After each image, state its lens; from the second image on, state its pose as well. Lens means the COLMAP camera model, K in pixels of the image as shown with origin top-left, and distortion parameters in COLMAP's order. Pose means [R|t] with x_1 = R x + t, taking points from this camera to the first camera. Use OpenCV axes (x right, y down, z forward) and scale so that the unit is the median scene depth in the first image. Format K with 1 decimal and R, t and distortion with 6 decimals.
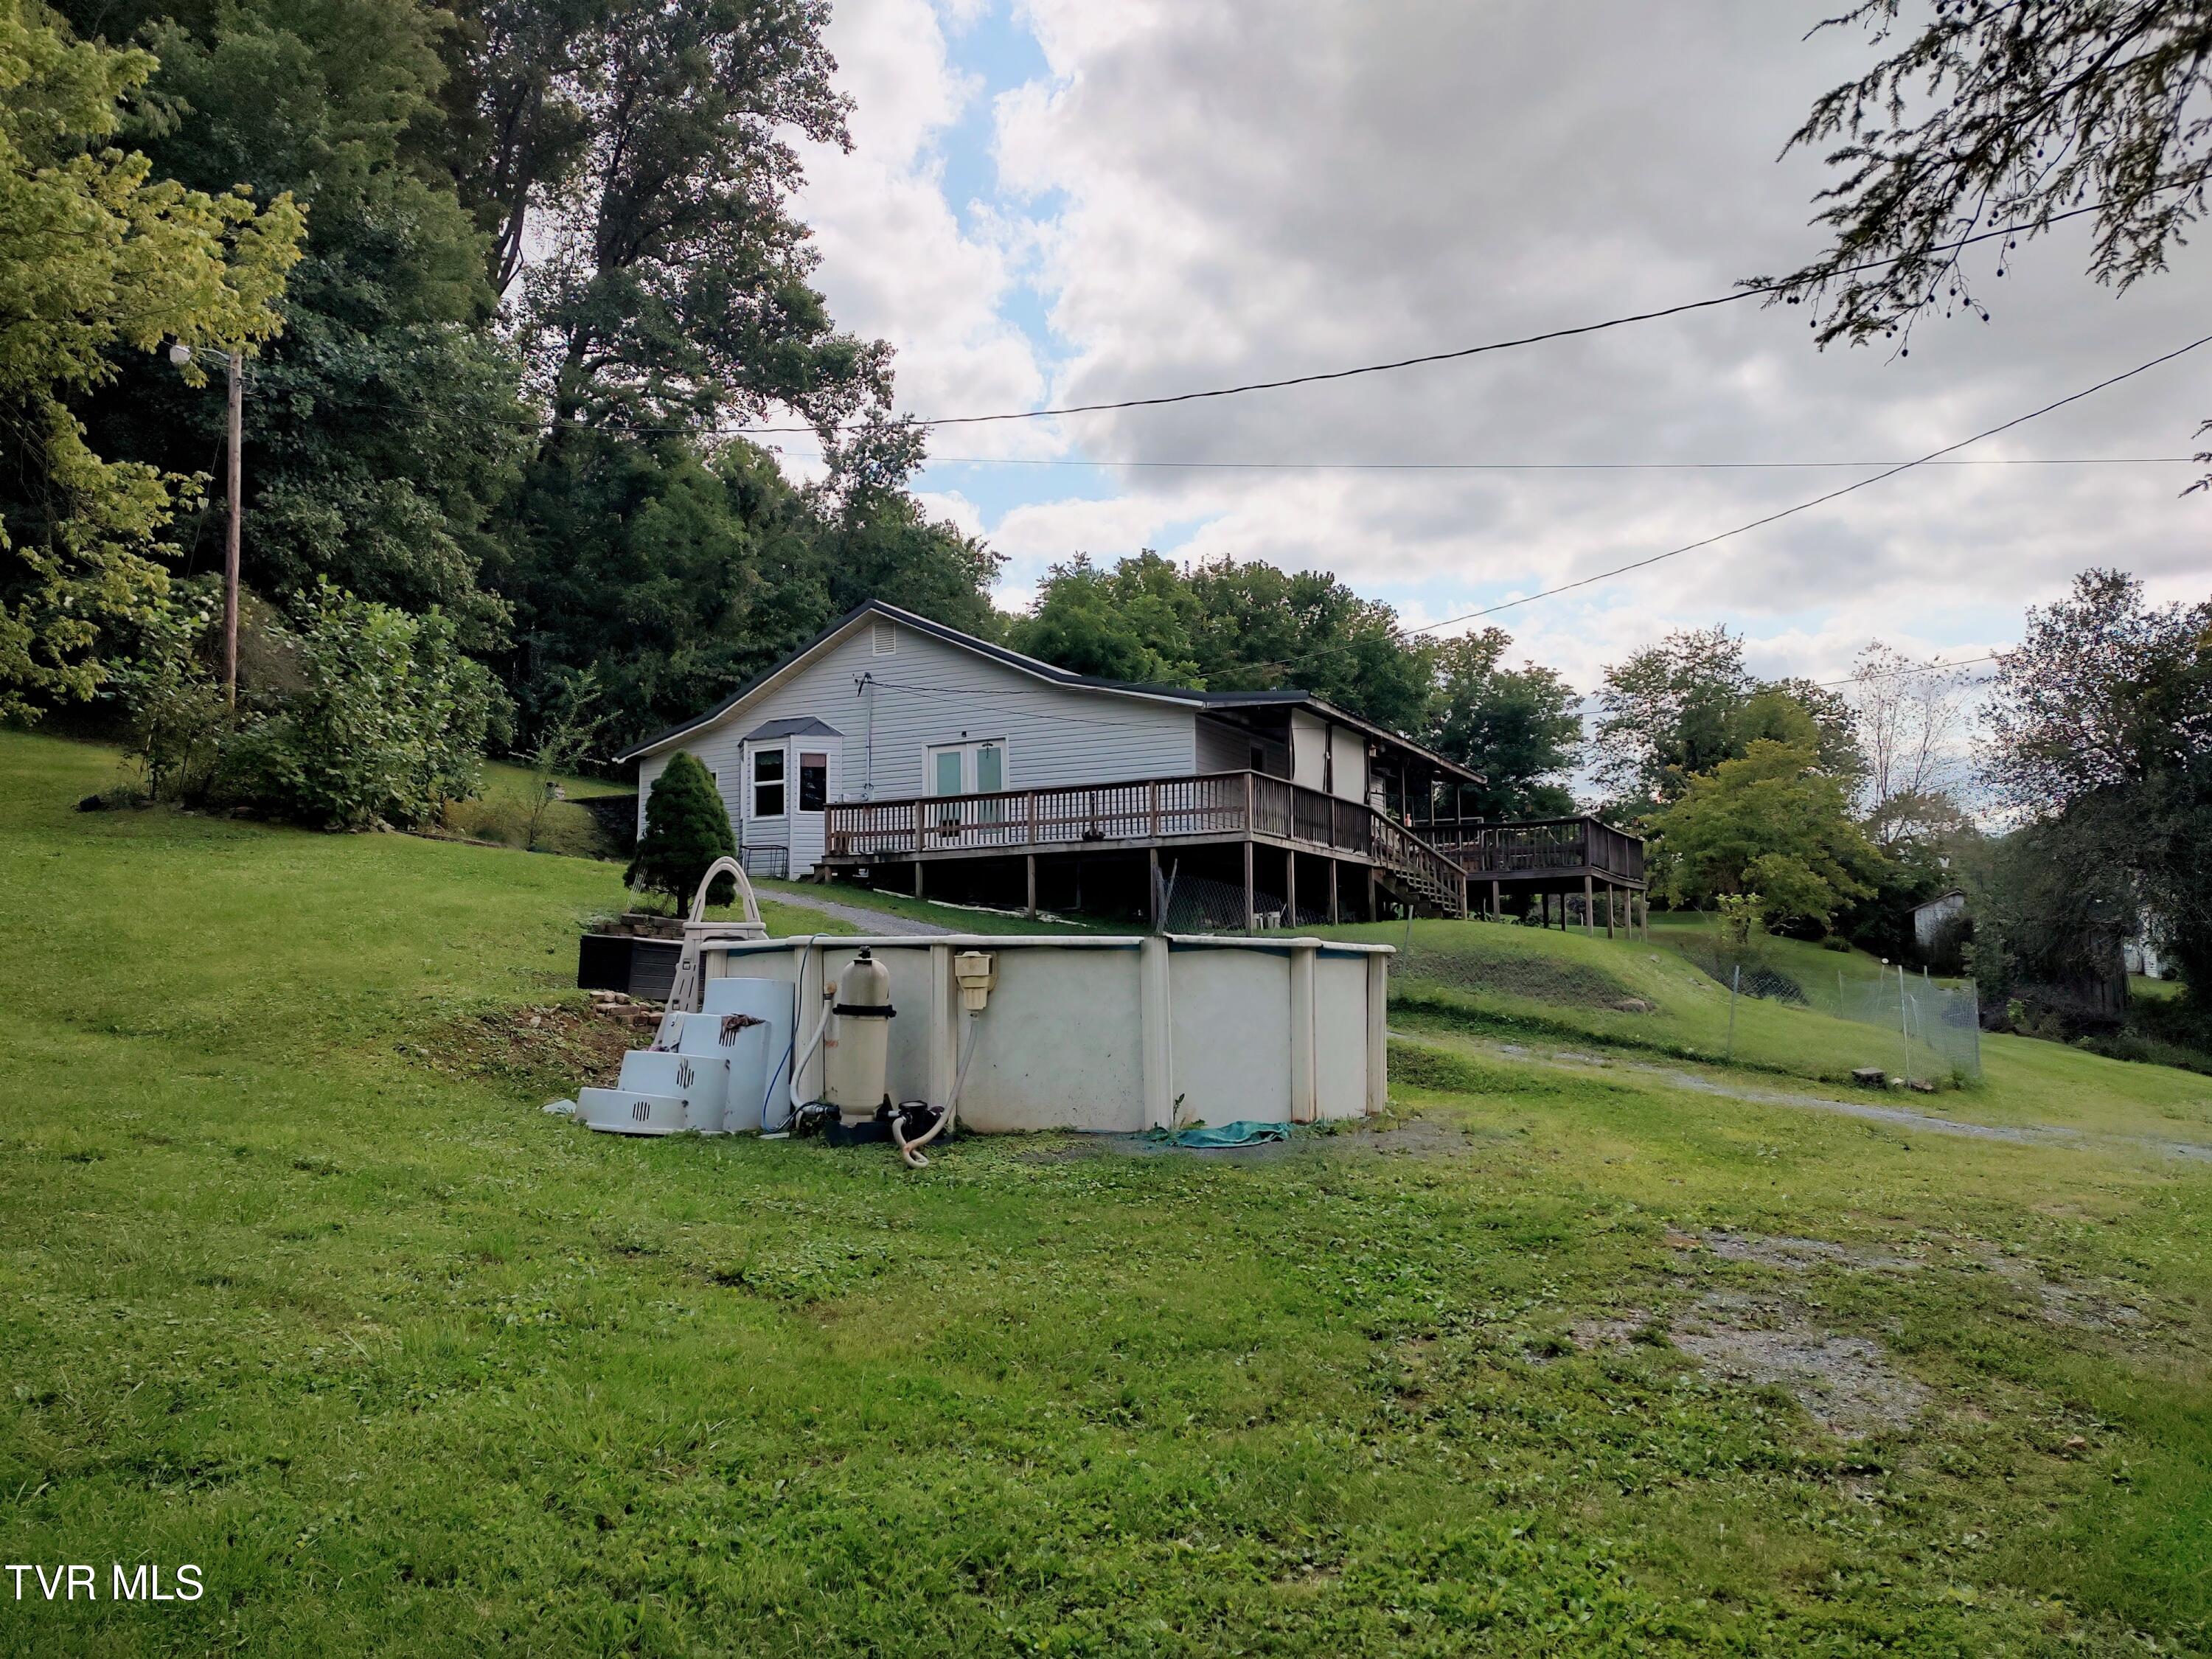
lens RADIAL K [[1618.1, 0, 1106.0], [0, 1618.1, 829.5], [0, 0, 1]] dist [0.004910, 0.001172]
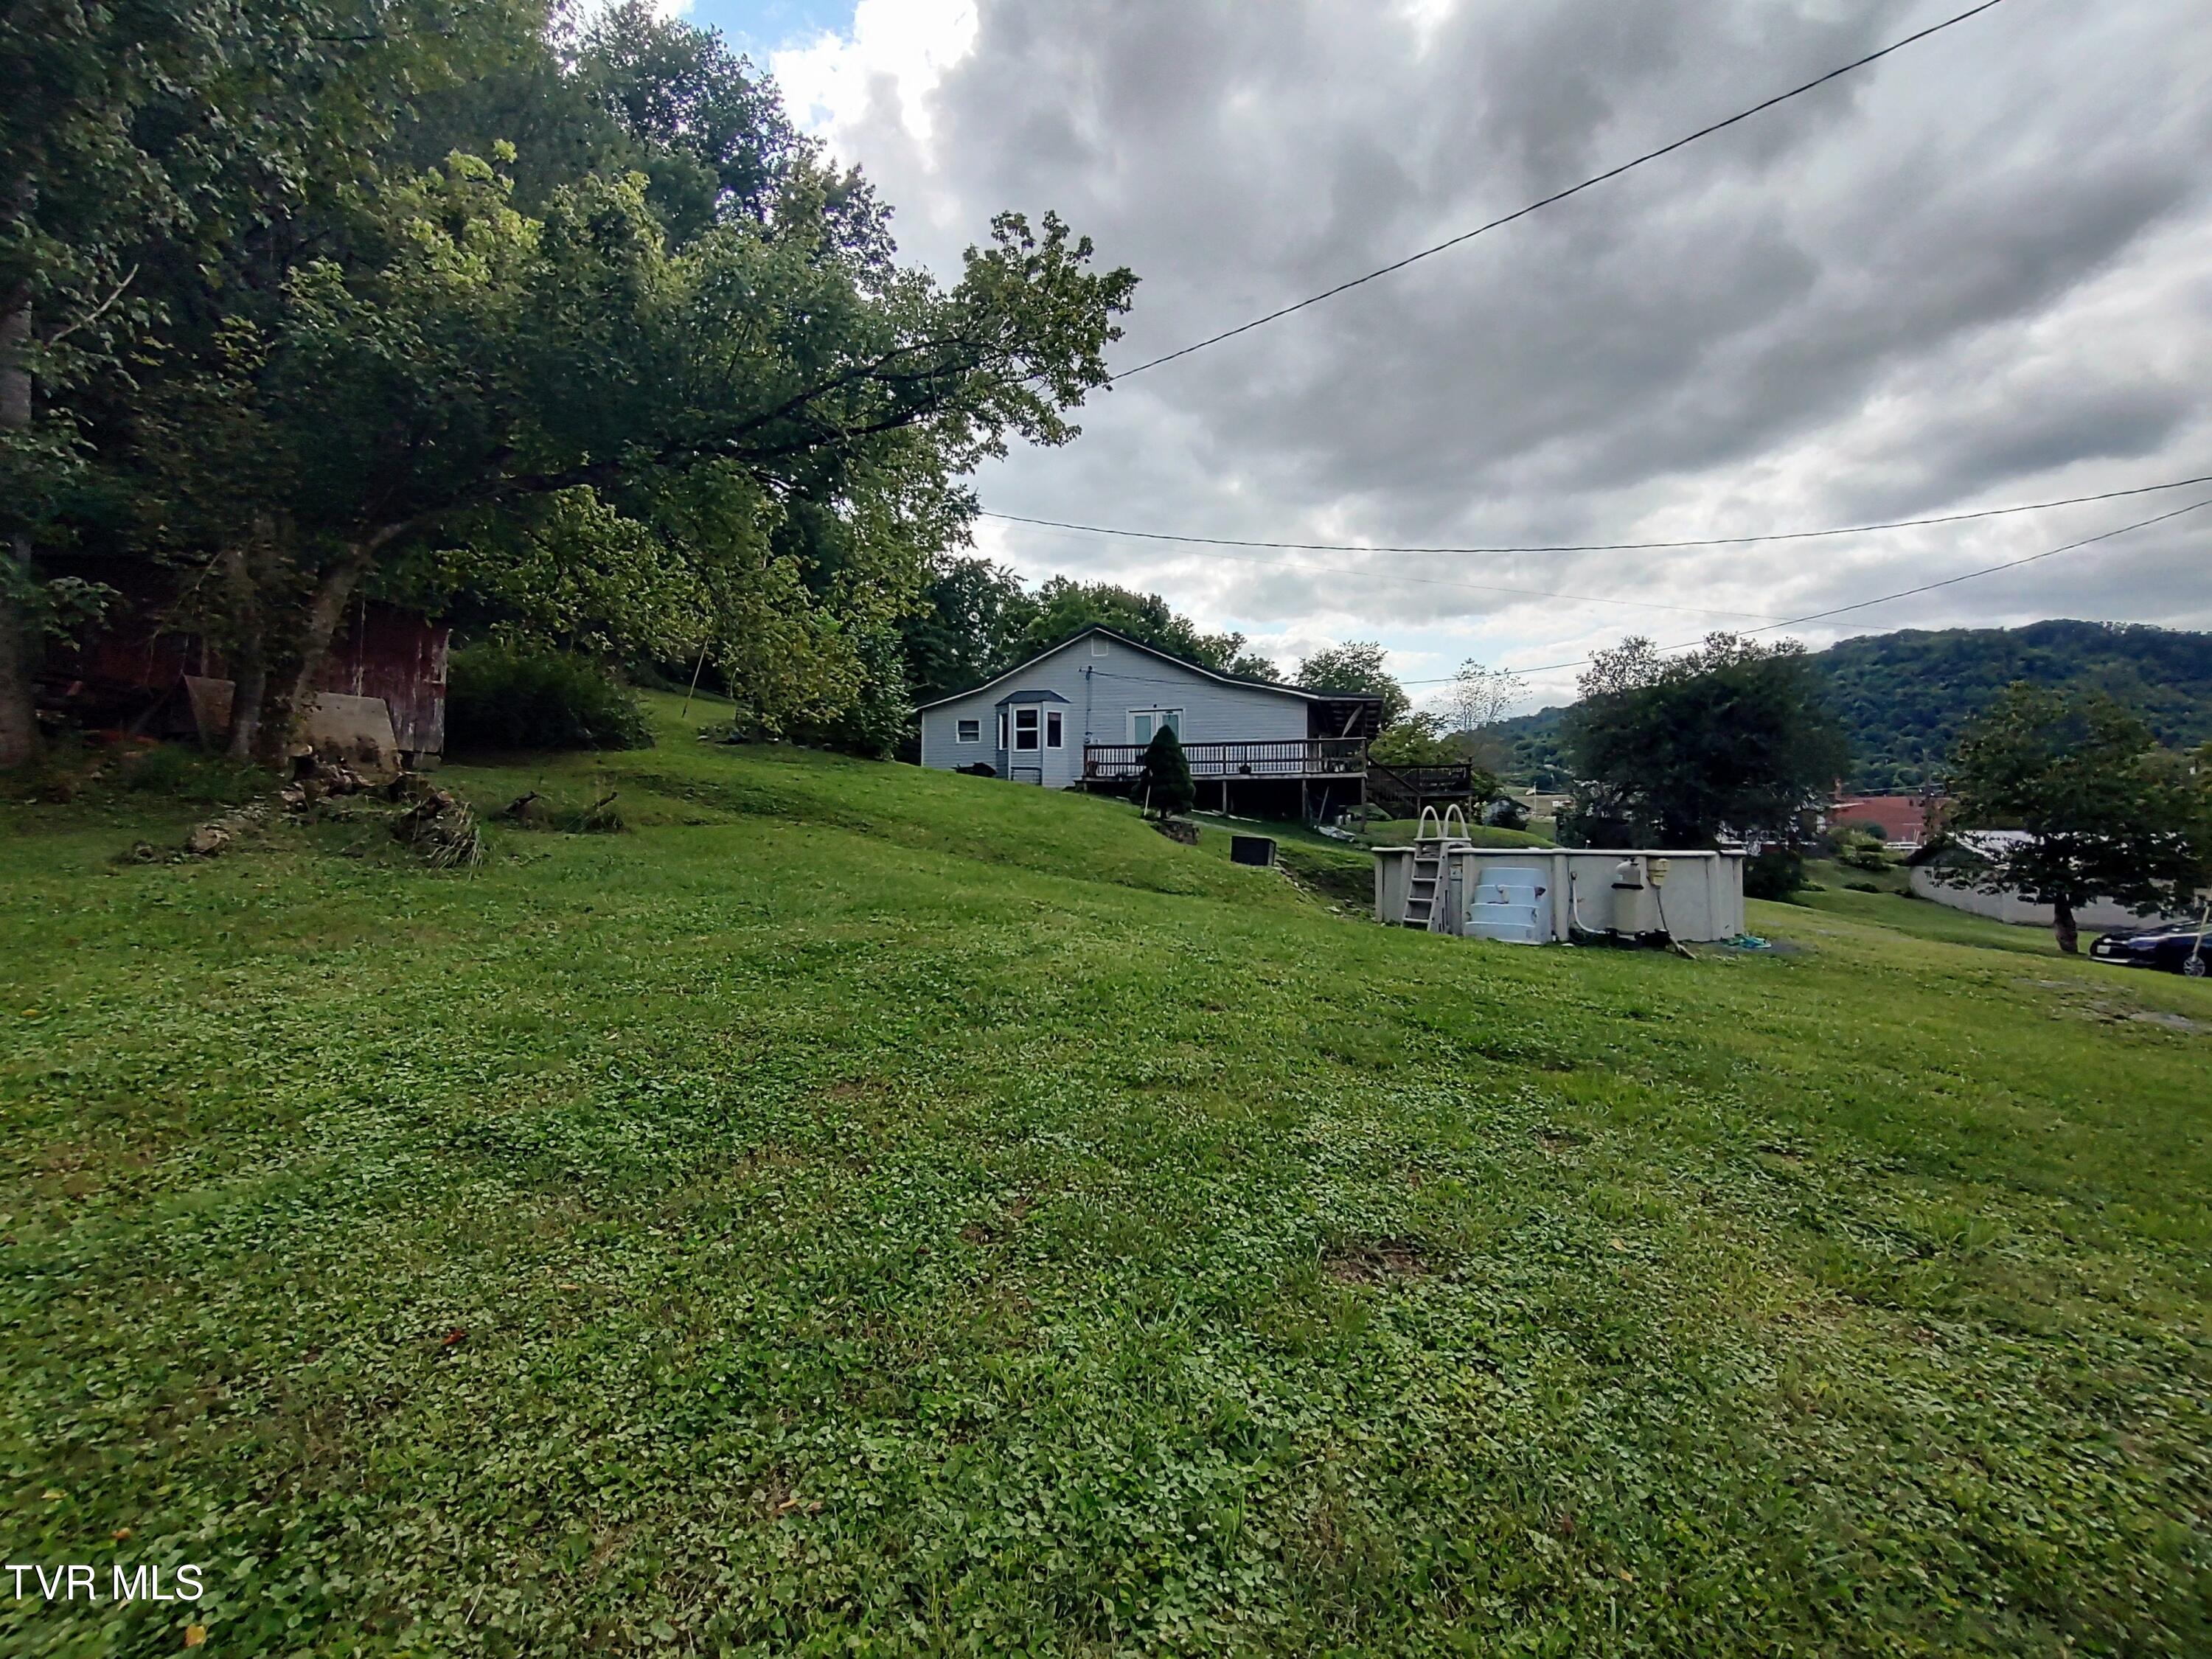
lens RADIAL K [[1028.0, 0, 1101.6], [0, 1028.0, 809.5], [0, 0, 1]] dist [-0.003233, -0.000358]
pose [[0.976848, 0.022055, 0.212795, -0.166843], [-0.036552, 0.997252, 0.064434, -0.008018], [-0.210789, -0.070721, 0.974970, -0.031430]]
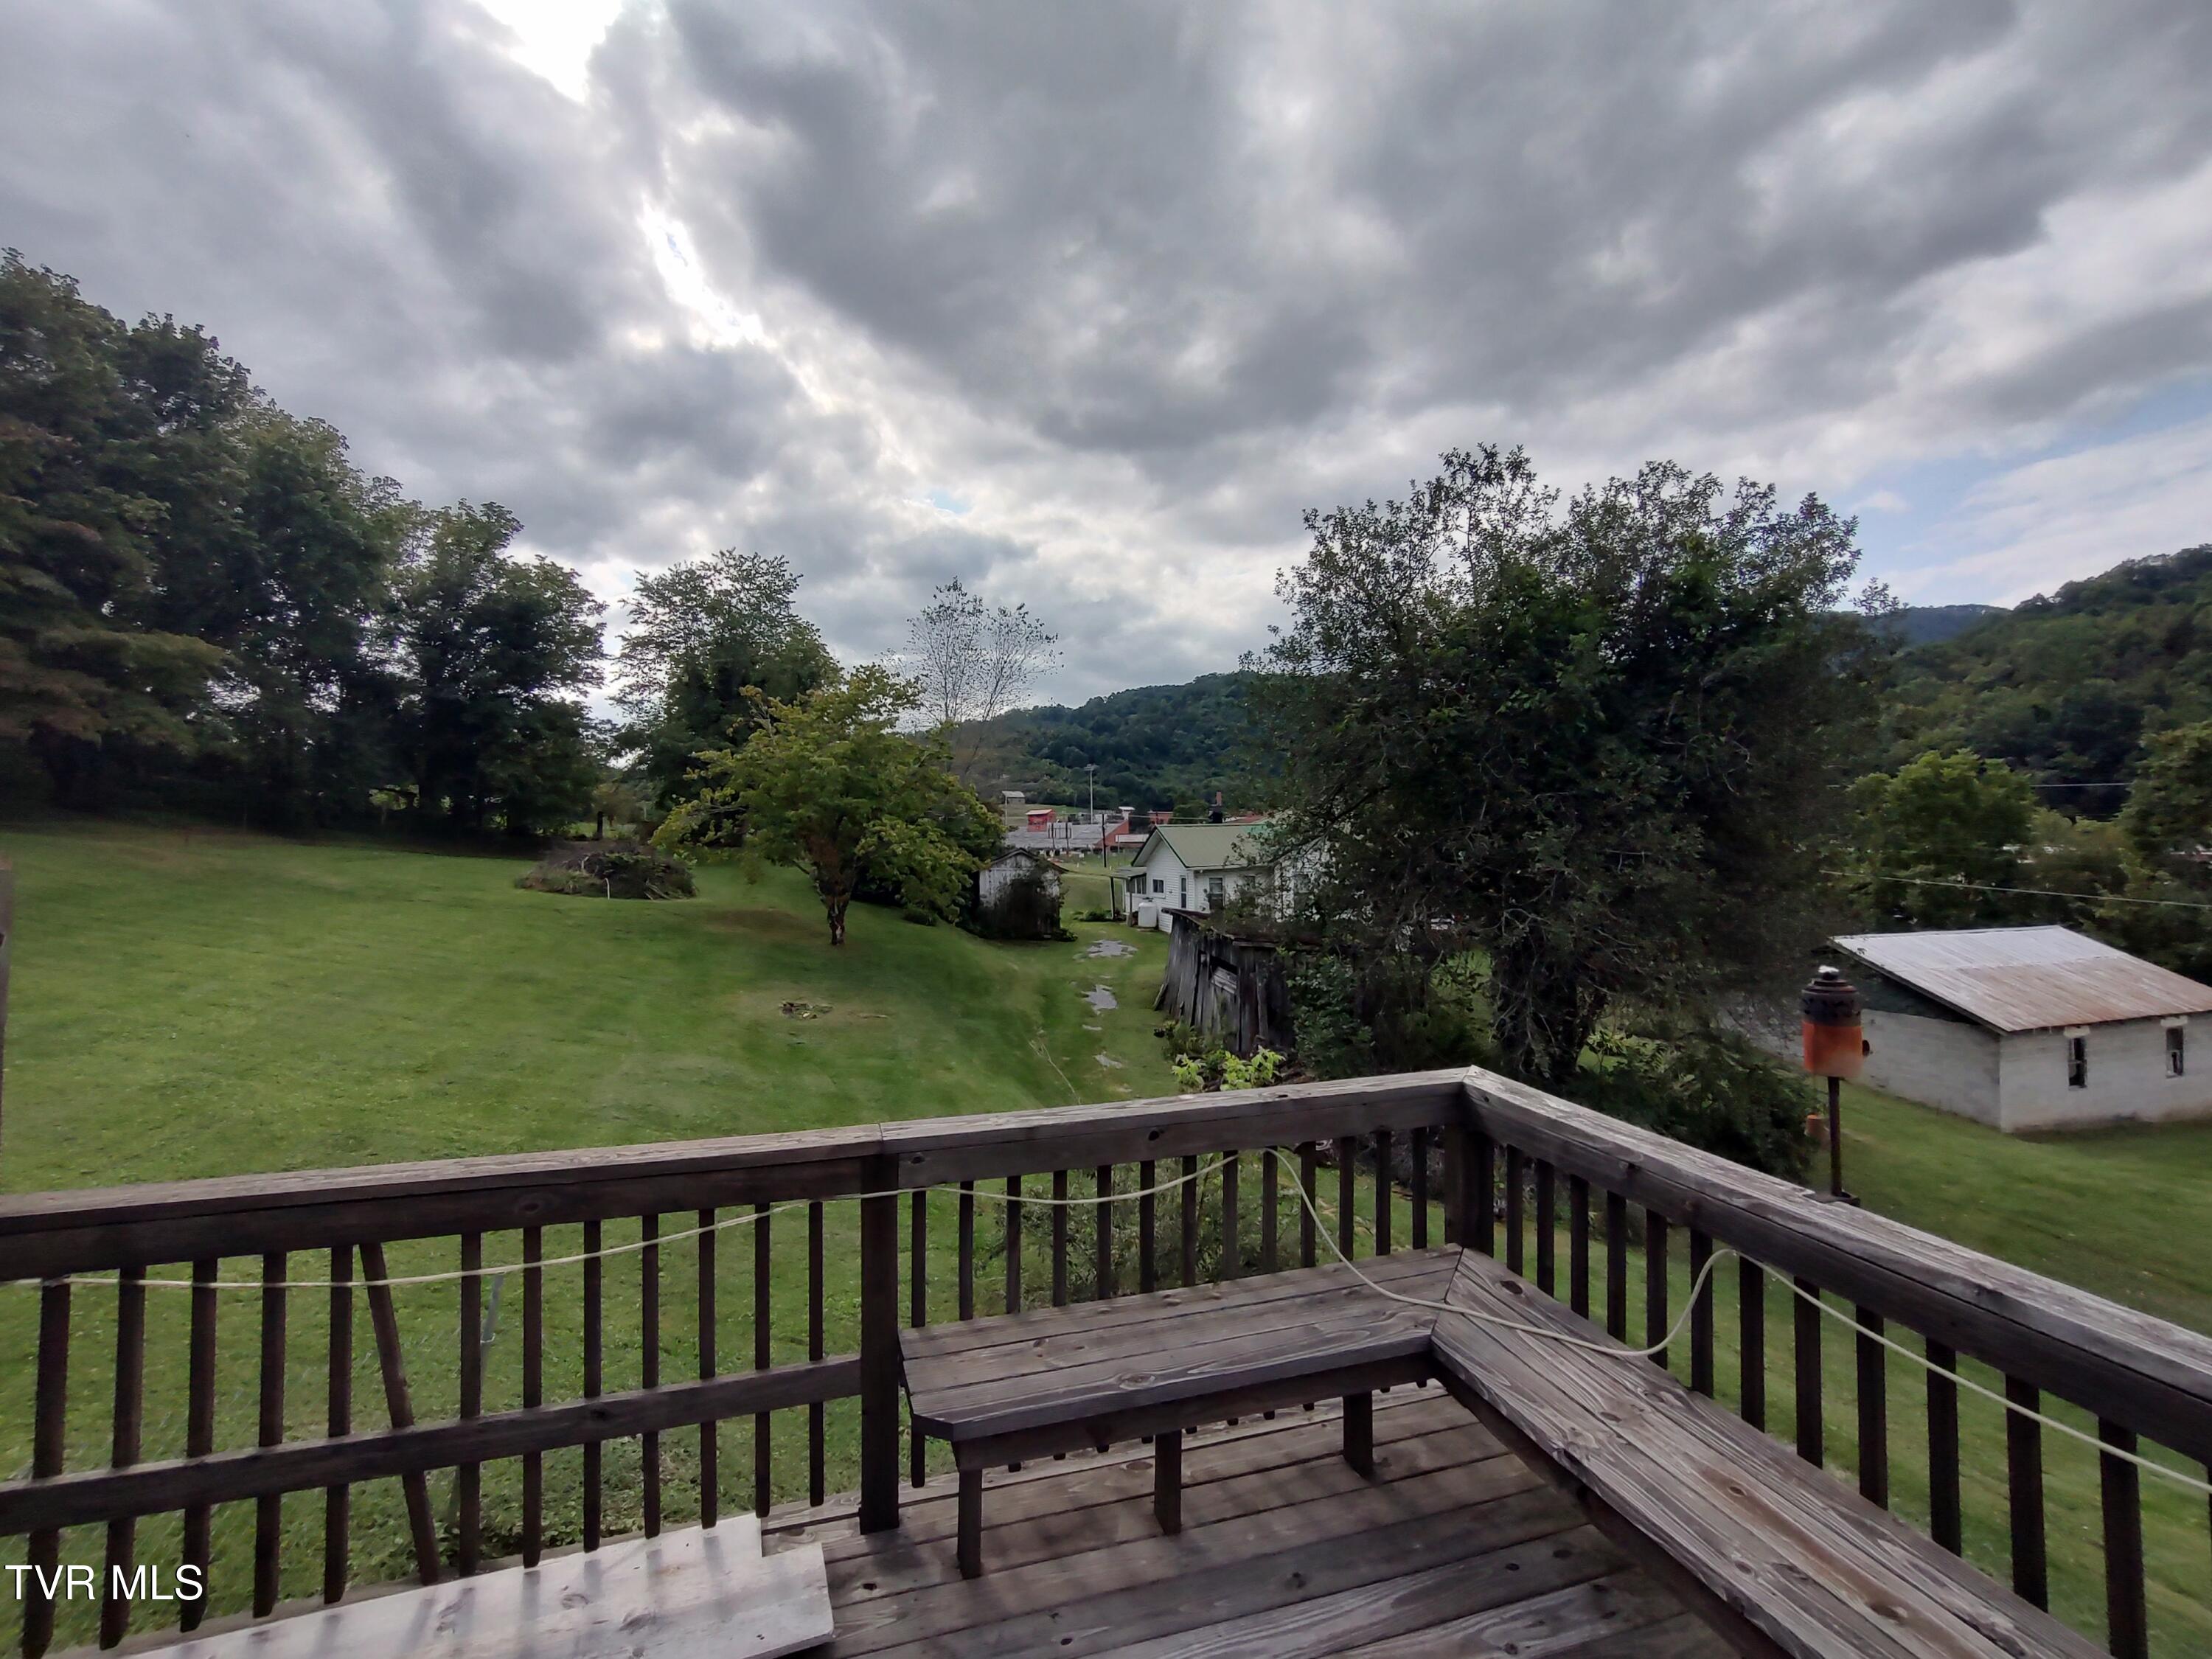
lens RADIAL K [[1040.9, 0, 1139.4], [0, 1040.9, 824.6], [0, 0, 1]] dist [0.001663, 0.000310]
pose [[0.706208, 0.021121, 0.707689, 0.132637], [-0.072455, 0.996463, 0.042564, -0.009404], [-0.704287, -0.081335, 0.705241, 0.513989]]
